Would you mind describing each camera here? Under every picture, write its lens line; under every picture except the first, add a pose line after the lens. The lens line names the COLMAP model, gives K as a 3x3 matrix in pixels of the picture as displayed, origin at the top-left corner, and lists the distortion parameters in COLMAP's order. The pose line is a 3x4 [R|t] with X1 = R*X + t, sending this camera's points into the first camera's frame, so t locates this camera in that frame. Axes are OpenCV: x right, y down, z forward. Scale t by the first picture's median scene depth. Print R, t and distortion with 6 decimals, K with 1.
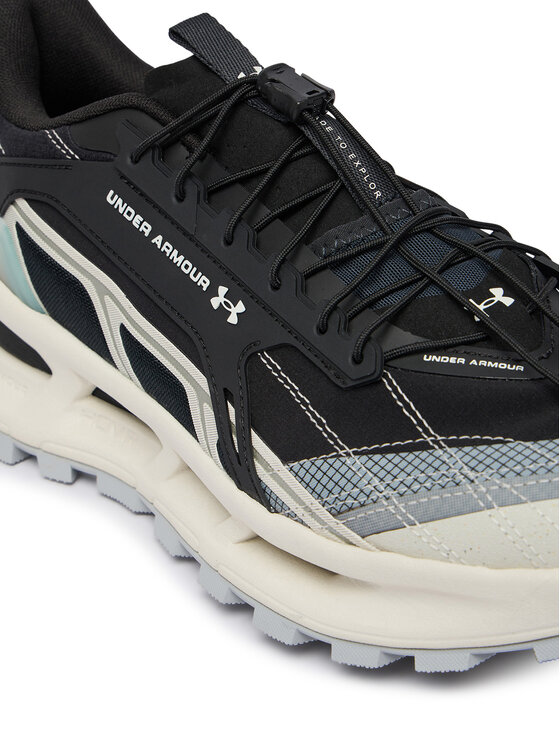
lens RADIAL K [[2160.4, 0, 280.0], [0, 2160.4, 373.0], [0, 0, 1]] dist [-0.166517, 0.529960]
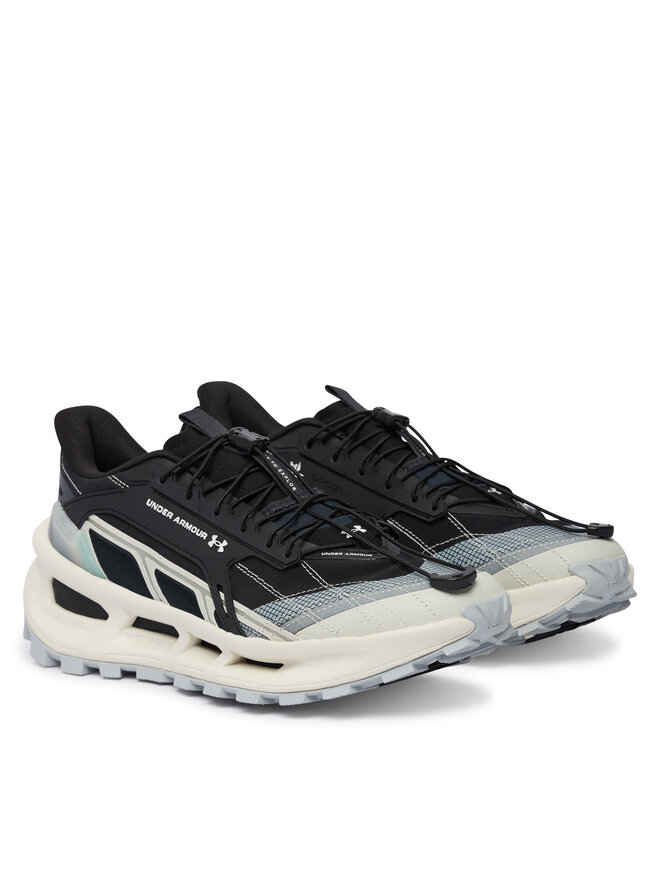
lens RADIAL K [[2590.3, 0, 330.0], [0, 2590.3, 440.0], [0, 0, 1]] dist [0.029366, 0.175790]
pose [[0.996416, -0.010234, 0.083969, -0.116235], [0.033127, 0.960580, -0.276024, 0.513894], [-0.077834, 0.277817, 0.957476, -1.221306]]
